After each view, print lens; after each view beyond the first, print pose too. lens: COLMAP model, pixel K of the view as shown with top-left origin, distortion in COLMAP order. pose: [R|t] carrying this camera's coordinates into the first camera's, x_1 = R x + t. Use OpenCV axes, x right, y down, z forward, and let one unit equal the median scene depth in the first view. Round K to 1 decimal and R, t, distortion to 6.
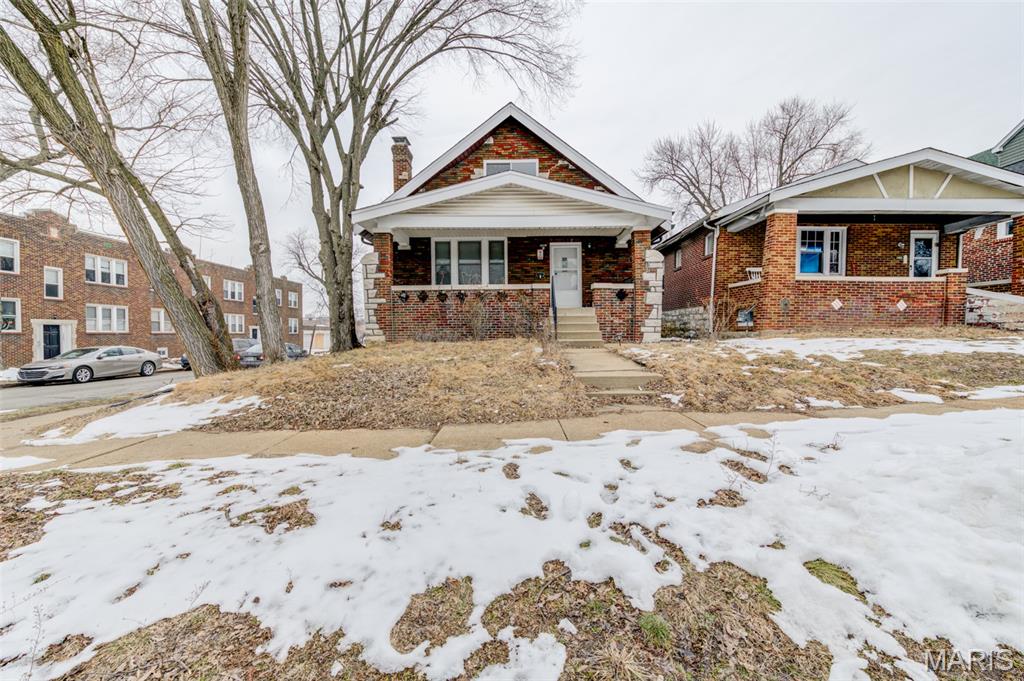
lens RADIAL K [[410.3, 0, 512.0], [0, 410.3, 340.5], [0, 0, 1]] dist [0.004211, -0.000010]
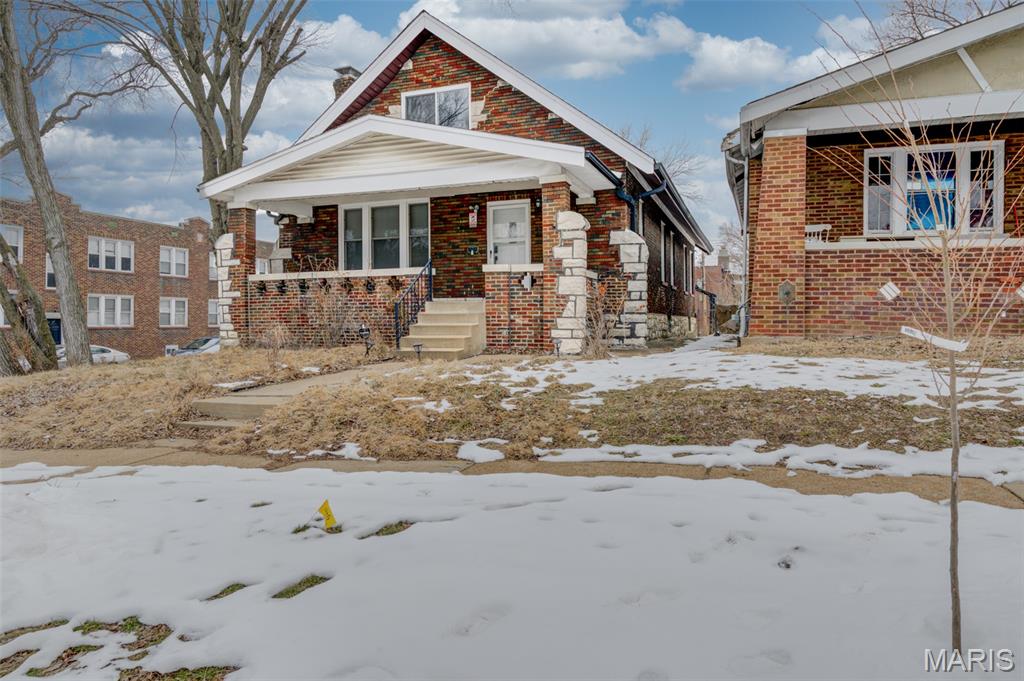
lens RADIAL K [[663.8, 0, 515.4], [0, 663.8, 317.8], [0, 0, 1]] dist [-0.003841, 0.001178]
pose [[0.940186, -0.000041, -0.340661, 0.511267], [-0.009174, 0.999634, -0.025438, -0.020582], [0.340538, 0.027042, 0.939842, -0.007056]]
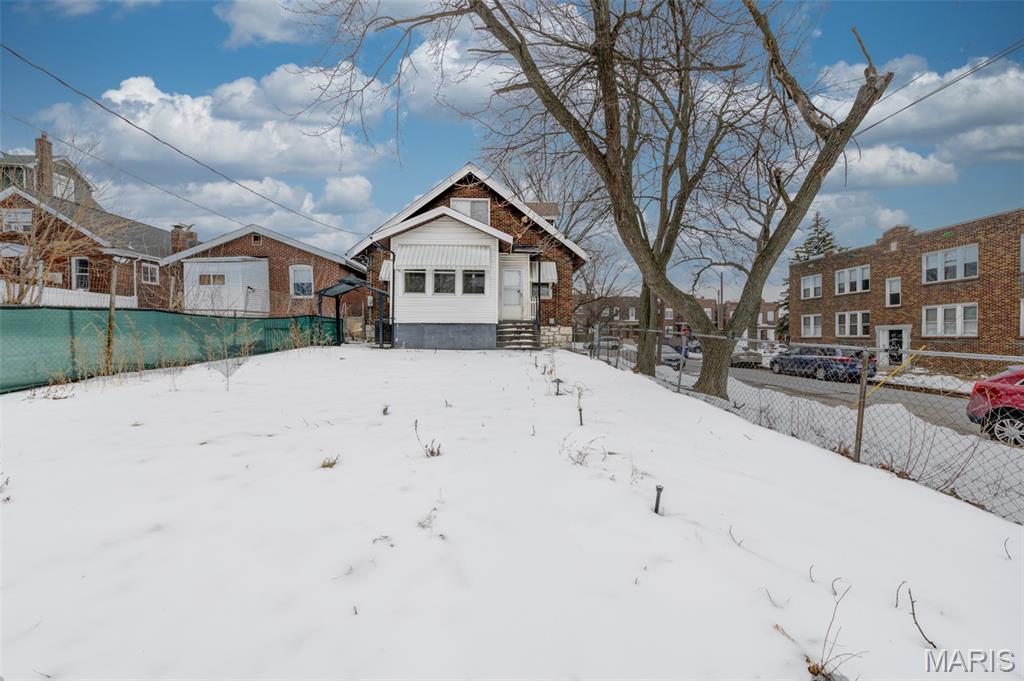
lens RADIAL K [[425.1, 0, 512.0], [0, 425.1, 340.5], [0, 0, 1]] dist [0.000046, -0.000155]
pose [[-0.998949, 0.005352, -0.045524, -0.066701], [0.004267, 0.999705, 0.023906, -0.068100], [0.045639, 0.023687, -0.998677, 3.452293]]
